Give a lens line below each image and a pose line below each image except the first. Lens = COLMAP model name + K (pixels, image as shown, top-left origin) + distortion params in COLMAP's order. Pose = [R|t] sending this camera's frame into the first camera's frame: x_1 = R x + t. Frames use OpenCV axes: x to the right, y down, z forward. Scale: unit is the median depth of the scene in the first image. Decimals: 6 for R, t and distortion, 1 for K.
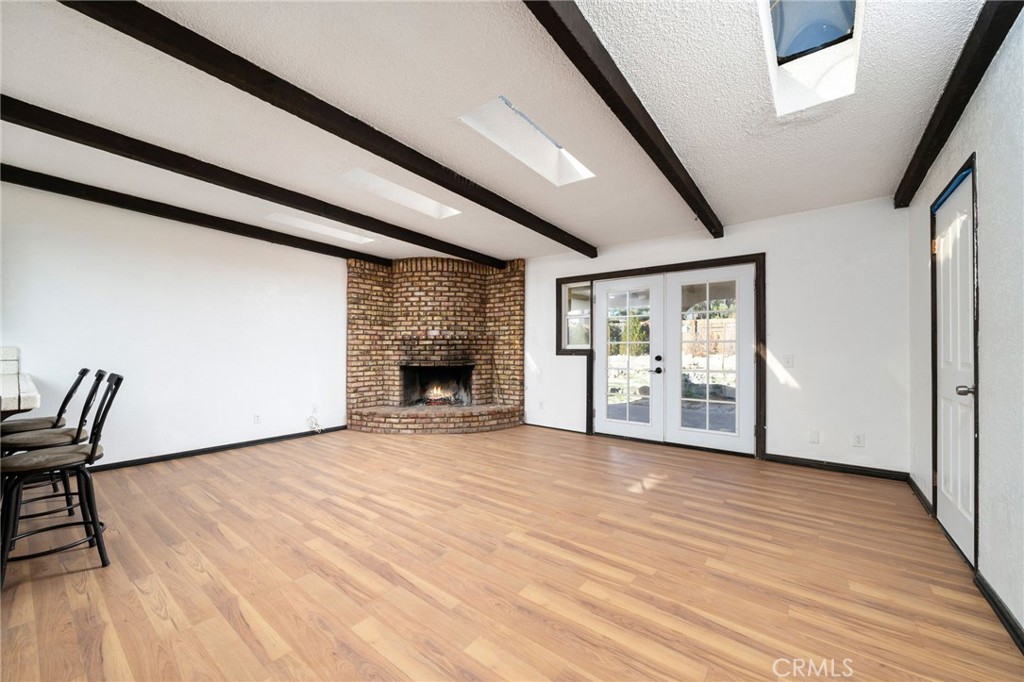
lens RADIAL K [[388.9, 0, 512.1], [0, 388.9, 345.9], [0, 0, 1]] dist [-0.000005, -0.000049]
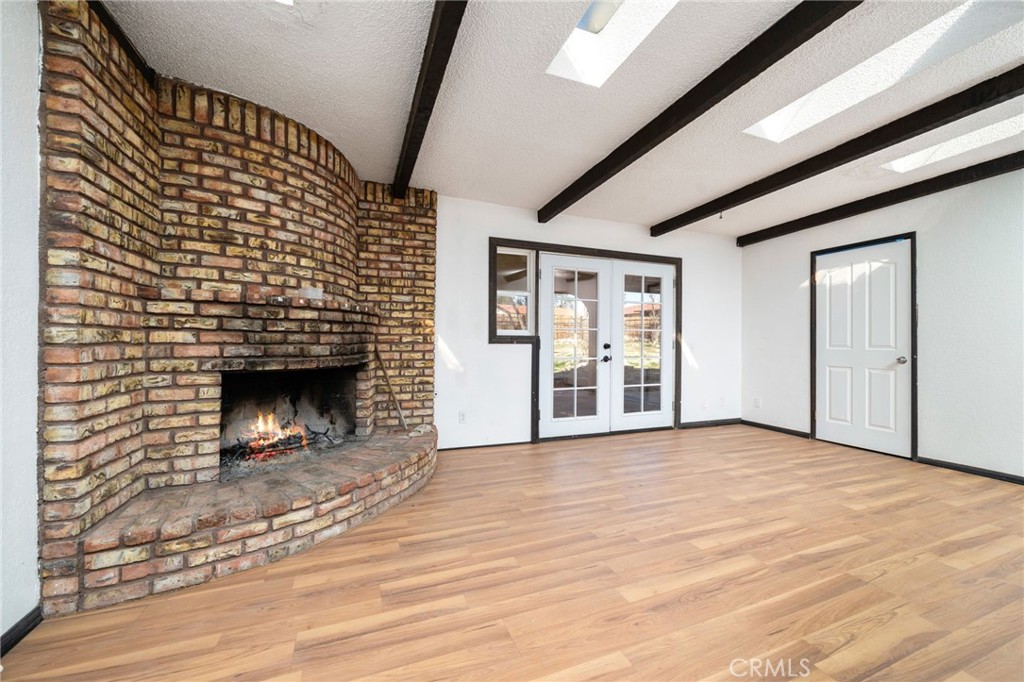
lens RADIAL K [[398.8, 0, 513.9], [0, 398.8, 341.3], [0, 0, 1]] dist [-0.001656, -0.000166]
pose [[0.511401, 0.005234, 0.859326, -0.474206], [-0.012869, 0.999916, 0.001568, 0.017041], [-0.859246, -0.011860, 0.511425, 0.560093]]
